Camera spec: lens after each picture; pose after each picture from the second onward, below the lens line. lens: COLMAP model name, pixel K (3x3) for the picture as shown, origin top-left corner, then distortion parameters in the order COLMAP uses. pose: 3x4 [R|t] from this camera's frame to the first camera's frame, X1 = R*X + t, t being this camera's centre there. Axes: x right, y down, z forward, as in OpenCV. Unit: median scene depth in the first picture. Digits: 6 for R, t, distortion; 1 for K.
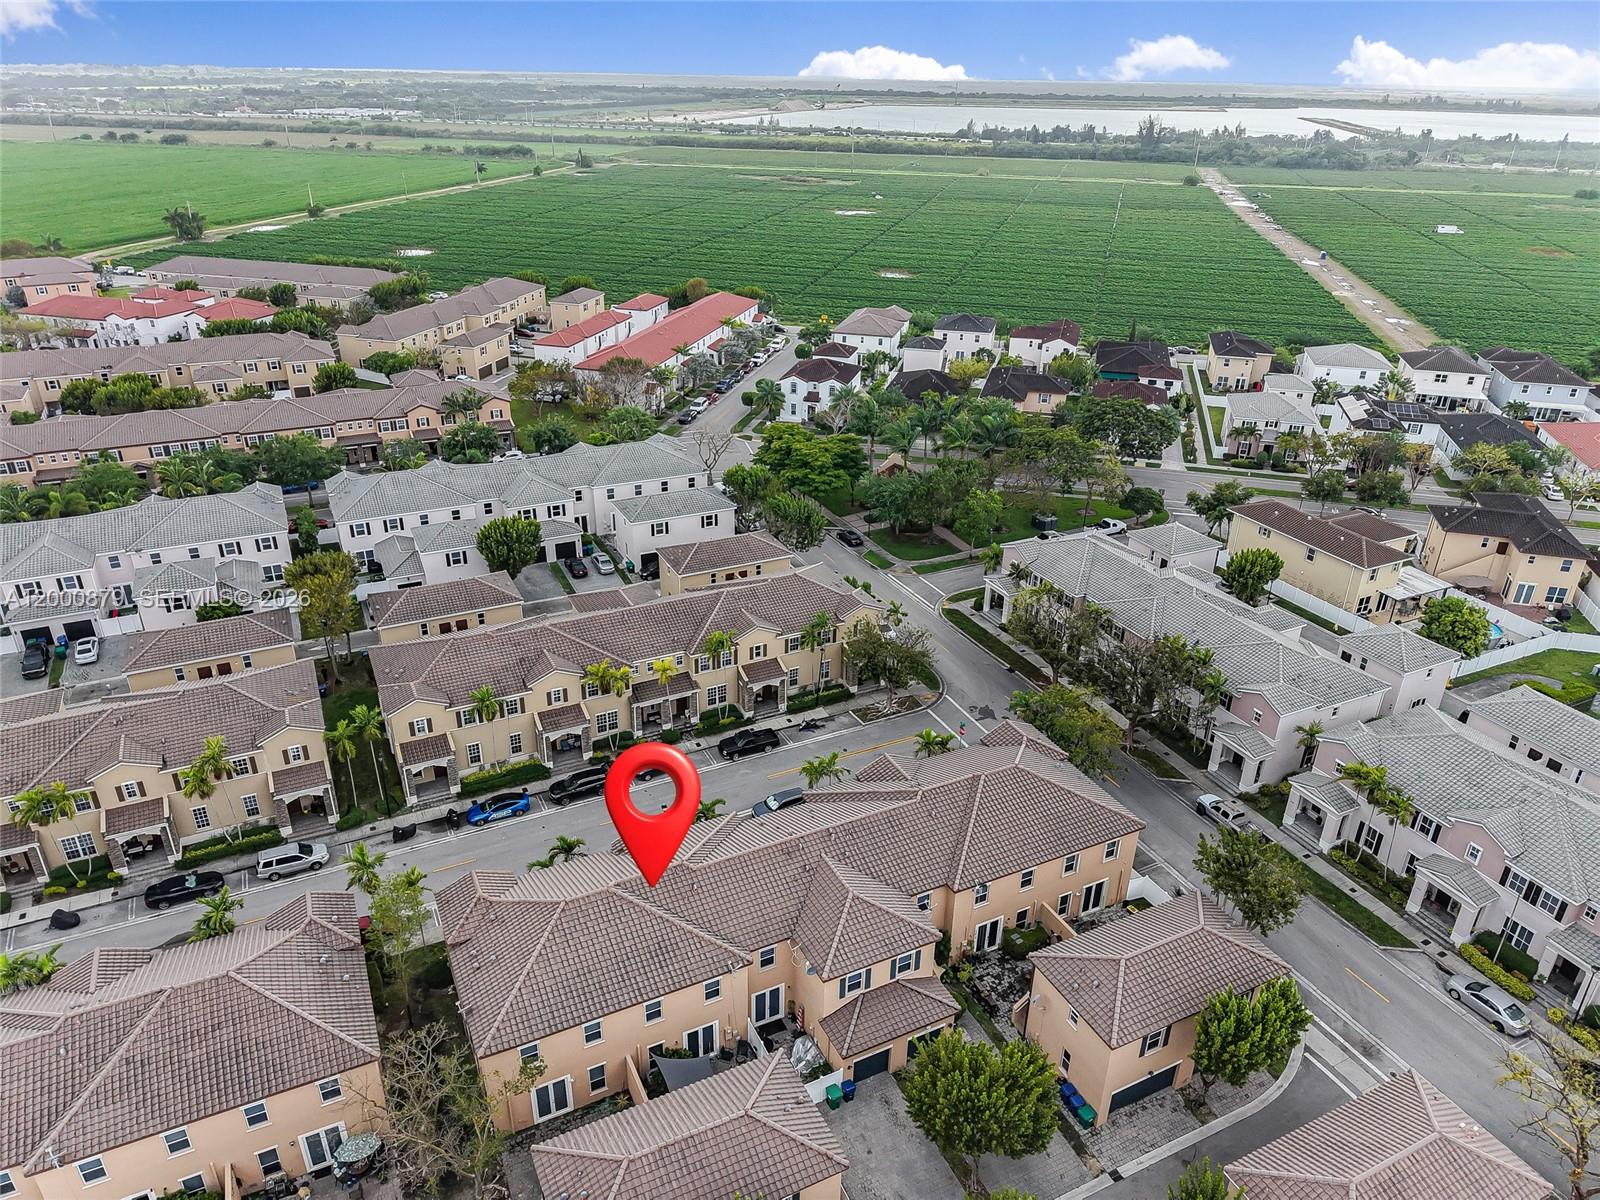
lens RADIAL K [[1062.2, 0, 806.5], [0, 1062.2, 608.4], [0, 0, 1]] dist [0.044194, -0.040705]
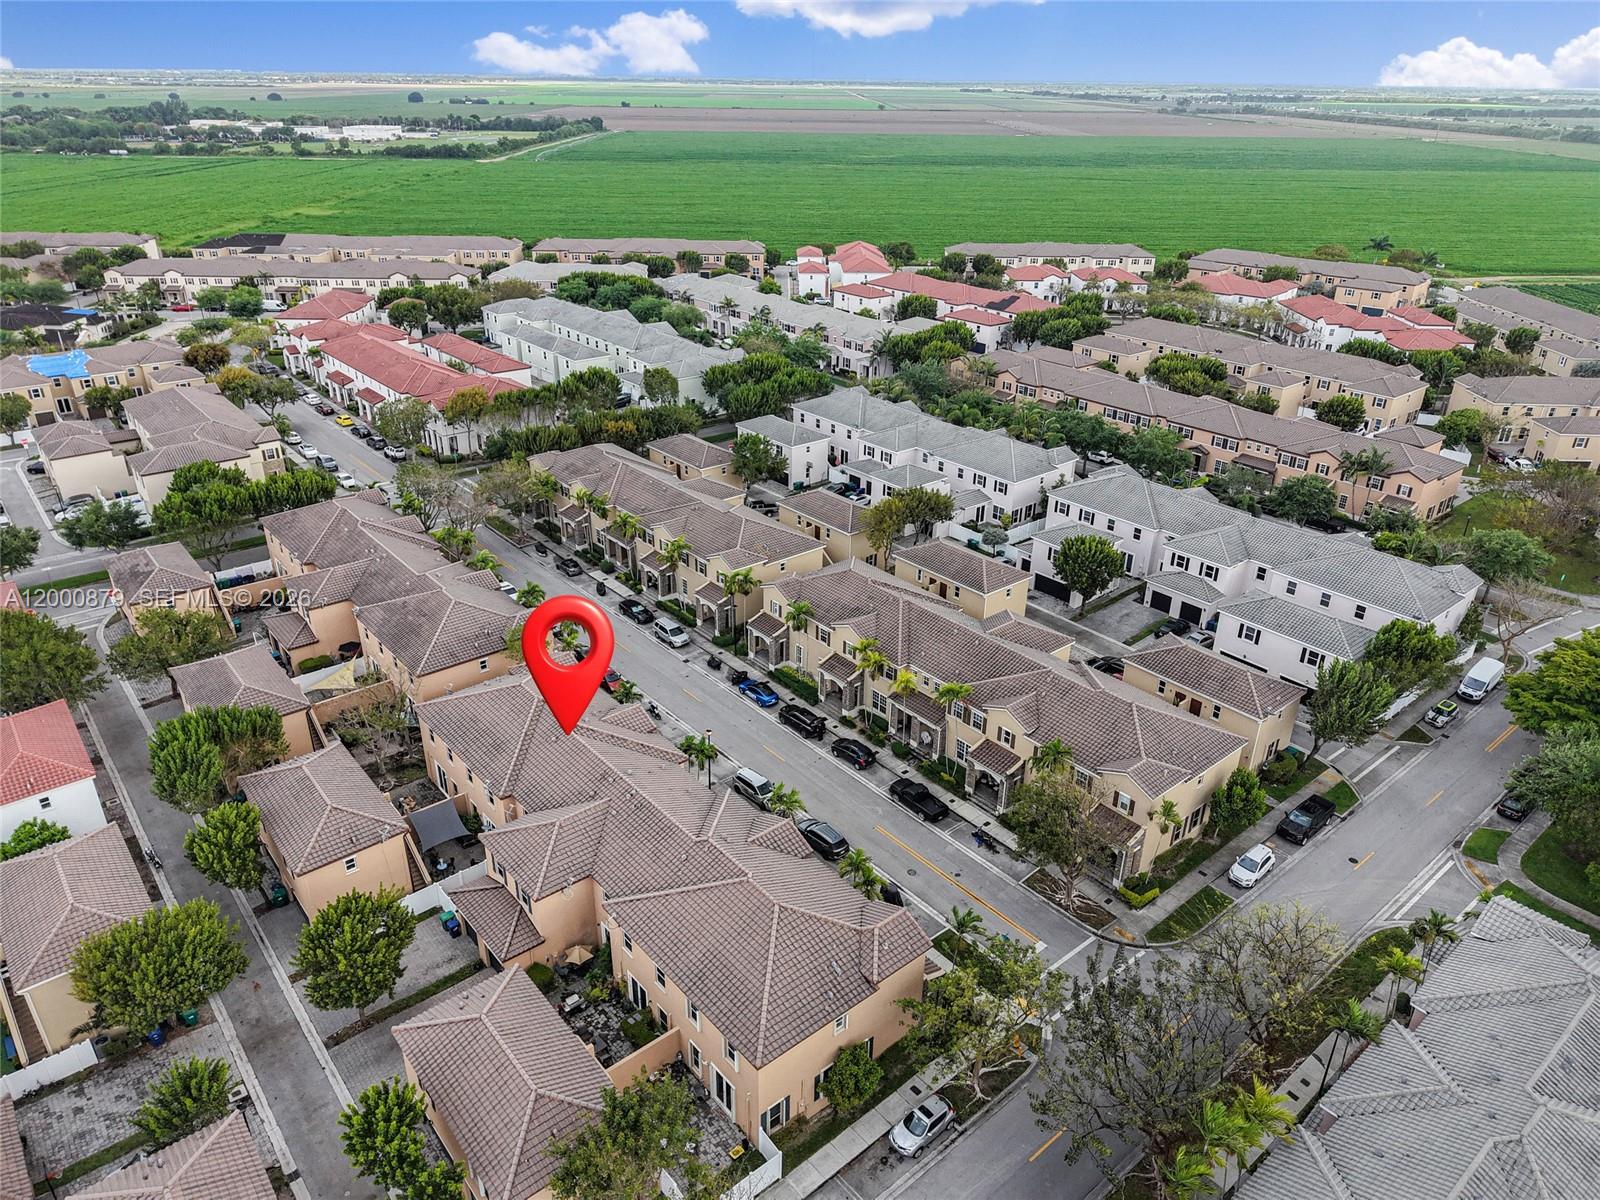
lens RADIAL K [[1062.2, 0, 806.5], [0, 1062.2, 608.4], [0, 0, 1]] dist [0.044194, -0.040705]
pose [[0.218622, 0.417456, -0.882006, 0.647353], [-0.435919, 0.850448, 0.294469, -0.236442], [0.873028, 0.320106, 0.367904, 0.494999]]
